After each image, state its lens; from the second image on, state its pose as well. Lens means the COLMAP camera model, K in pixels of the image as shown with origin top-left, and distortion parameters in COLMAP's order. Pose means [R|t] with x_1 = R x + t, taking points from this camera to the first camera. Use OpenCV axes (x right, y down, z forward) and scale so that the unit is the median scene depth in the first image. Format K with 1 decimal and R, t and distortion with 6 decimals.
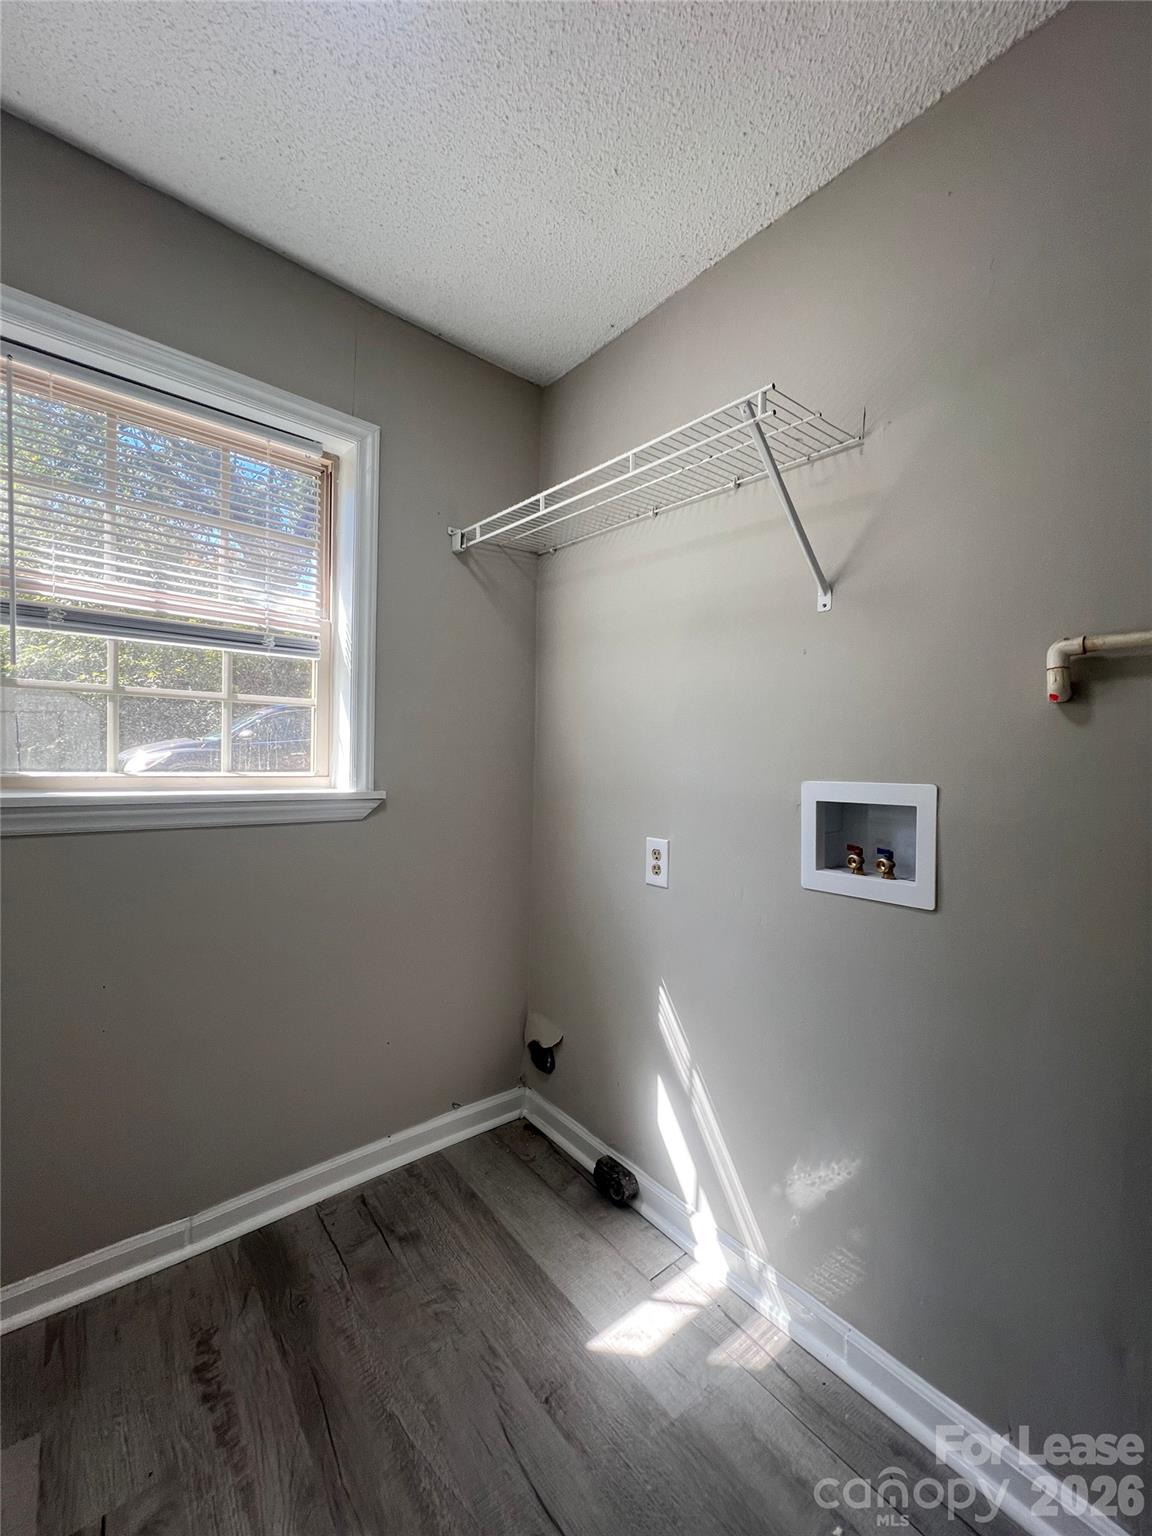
lens RADIAL K [[616.9, 0, 576.0], [0, 616.9, 768.0], [0, 0, 1]] dist [-0.000313, 0.000396]
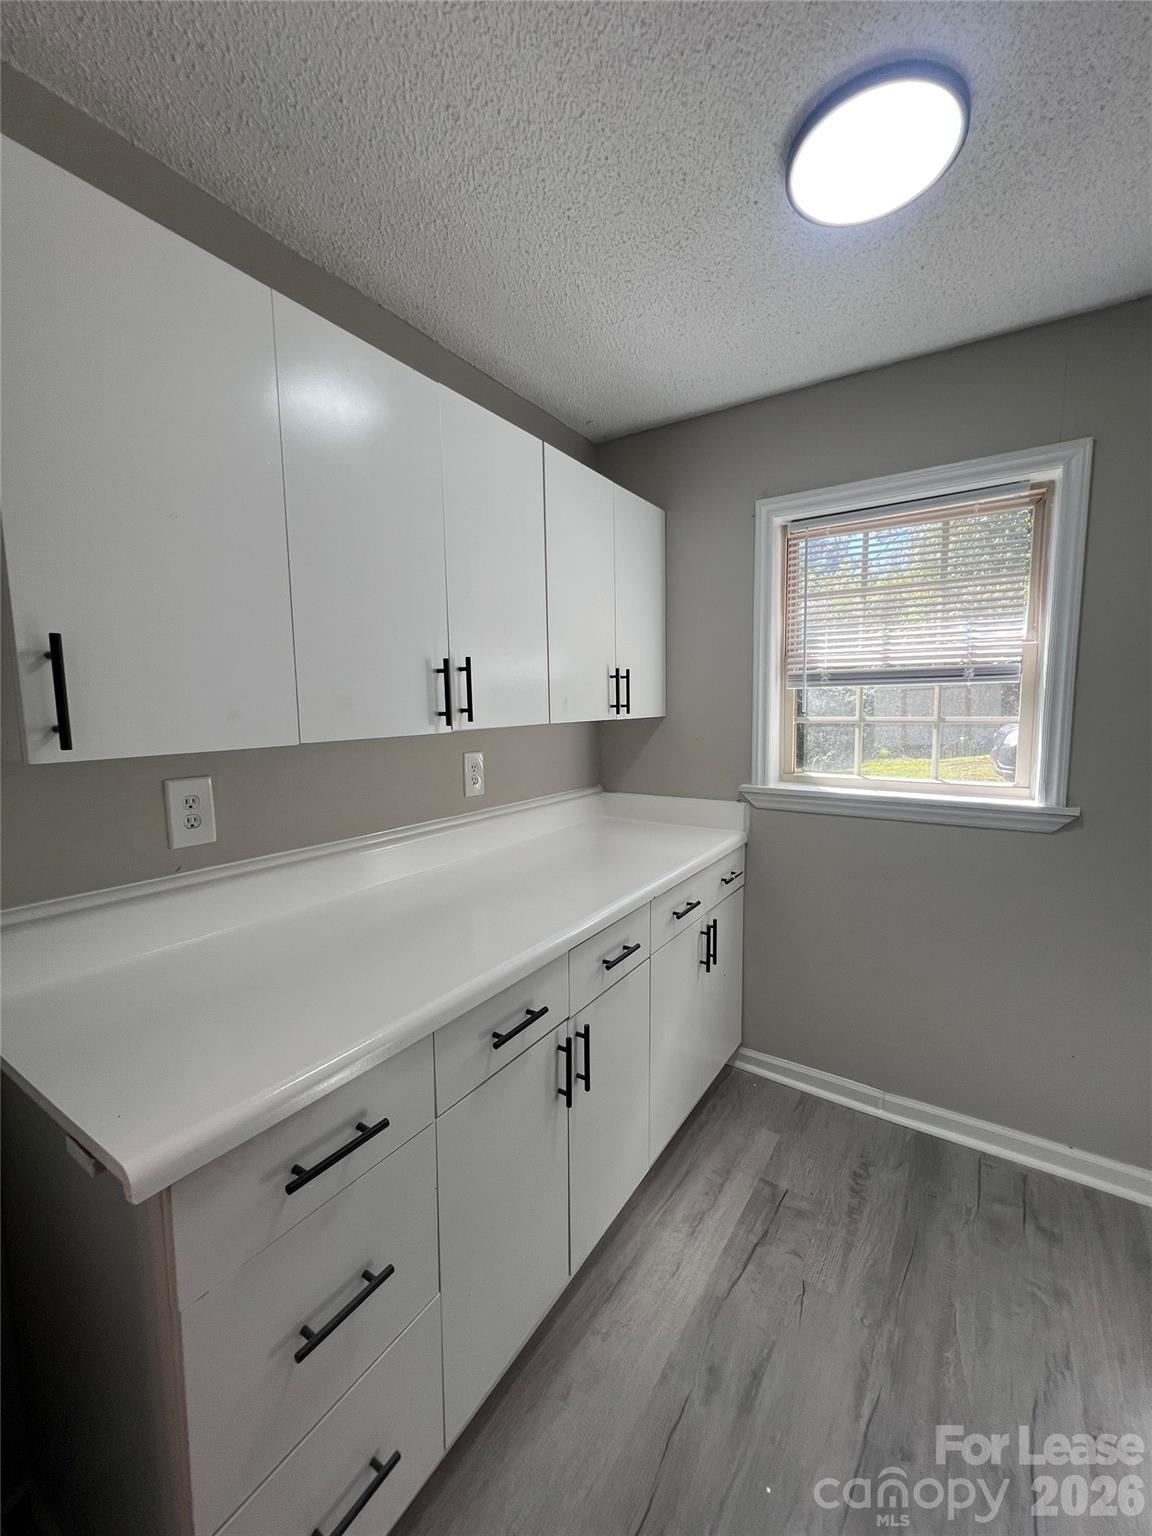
lens RADIAL K [[616.9, 0, 576.0], [0, 616.9, 768.0], [0, 0, 1]] dist [-0.000313, 0.000396]
pose [[0.275876, 0.062487, -0.959160, 0.490220], [-0.009770, 0.998015, 0.062208, -0.096614], [0.961144, -0.007791, 0.275939, -0.066671]]
